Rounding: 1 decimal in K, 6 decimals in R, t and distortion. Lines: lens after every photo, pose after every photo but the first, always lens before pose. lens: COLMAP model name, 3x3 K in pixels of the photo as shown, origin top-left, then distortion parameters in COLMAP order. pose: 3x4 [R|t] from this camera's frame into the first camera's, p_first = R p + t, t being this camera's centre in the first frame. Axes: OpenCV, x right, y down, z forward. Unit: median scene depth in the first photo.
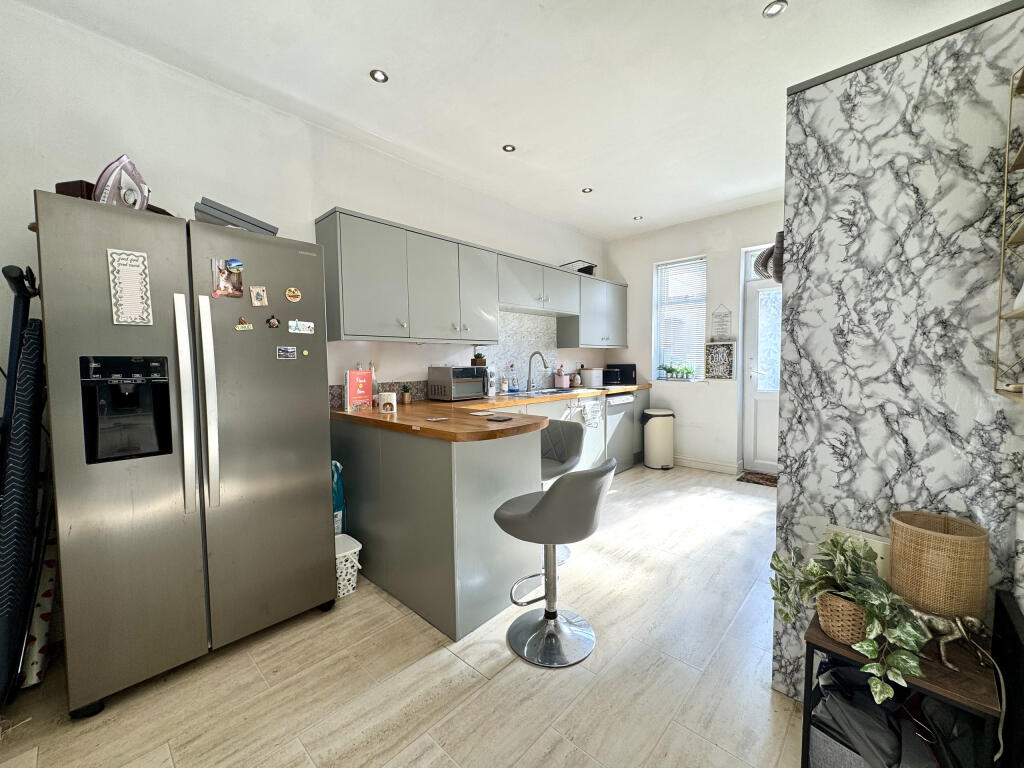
lens RADIAL K [[410.4, 0, 512.0], [0, 410.4, 384.0], [0, 0, 1]] dist [-0.003782, -0.000016]
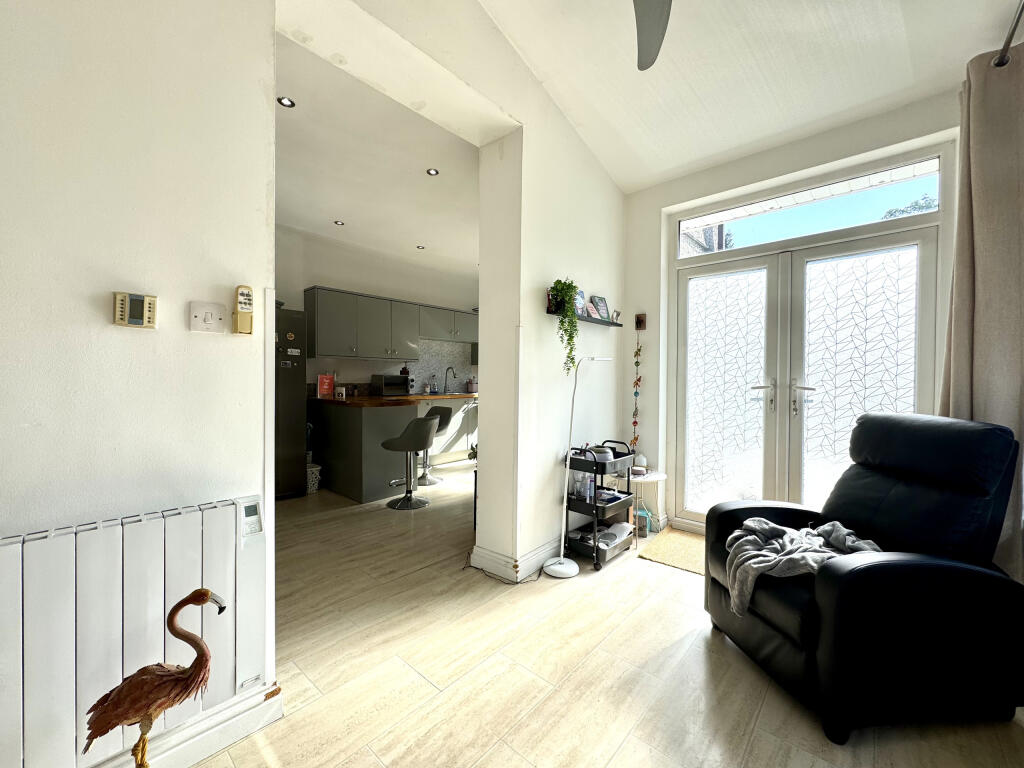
lens RADIAL K [[410.4, 0, 512.0], [0, 410.4, 384.0], [0, 0, 1]] dist [-0.003782, -0.000016]
pose [[0.999543, 0.023098, 0.019512, 0.255133], [-0.022351, 0.999040, -0.037688, 0.035313], [-0.020364, 0.037235, 0.999099, -0.502714]]
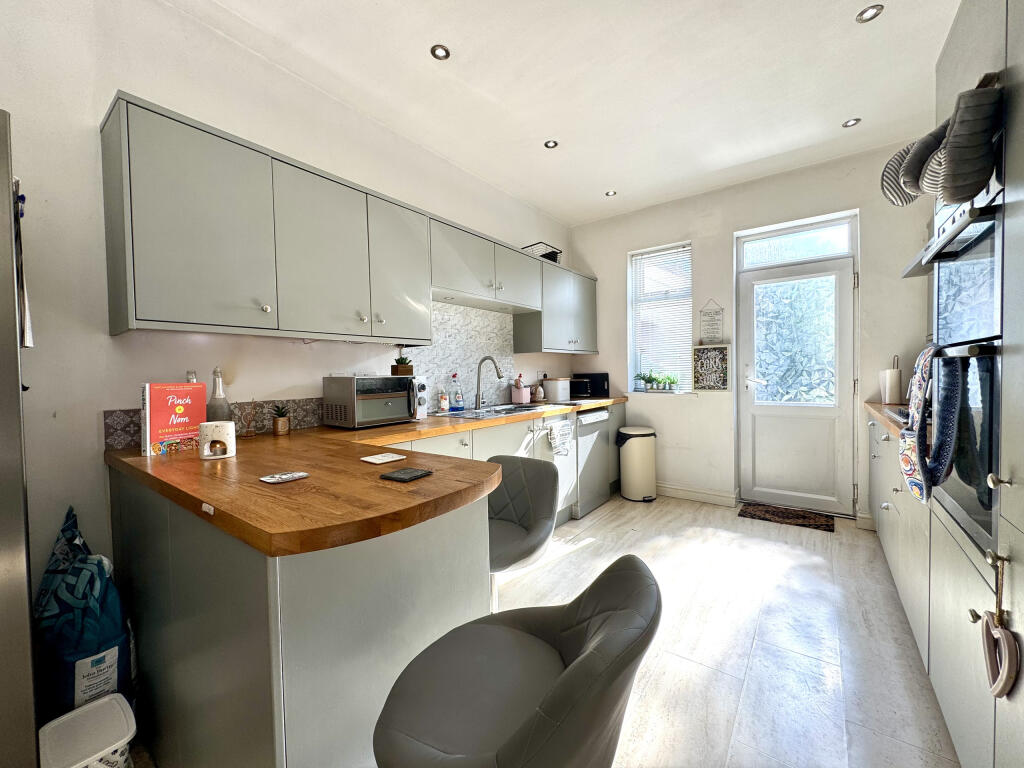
lens RADIAL K [[410.4, 0, 512.0], [0, 410.4, 384.0], [0, 0, 1]] dist [-0.003782, -0.000016]
pose [[0.994413, -0.009520, 0.105125, 0.024899], [0.012640, 0.999498, -0.029055, -0.005686], [-0.104796, 0.030221, 0.994034, 0.242625]]
